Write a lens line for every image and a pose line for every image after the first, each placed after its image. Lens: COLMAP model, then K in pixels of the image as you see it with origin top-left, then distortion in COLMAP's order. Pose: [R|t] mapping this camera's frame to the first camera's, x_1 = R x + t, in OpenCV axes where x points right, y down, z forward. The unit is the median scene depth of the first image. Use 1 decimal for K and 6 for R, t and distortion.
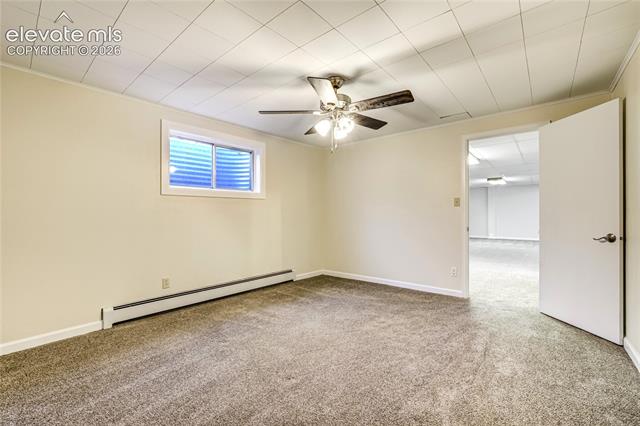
lens RADIAL K [[277.1, 0, 319.7], [0, 277.1, 214.0], [0, 0, 1]] dist [-0.022225, 0.002334]
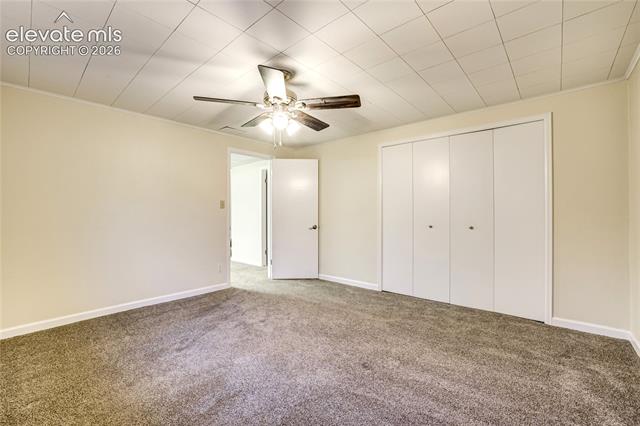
lens RADIAL K [[277.1, 0, 319.9], [0, 277.1, 213.3], [0, 0, 1]] dist [-0.022225, 0.002334]
pose [[0.009829, 0.006411, 0.999931, -0.745381], [0.001643, 0.999978, -0.006427, -0.000112], [-0.999950, 0.001706, 0.009818, 0.718670]]
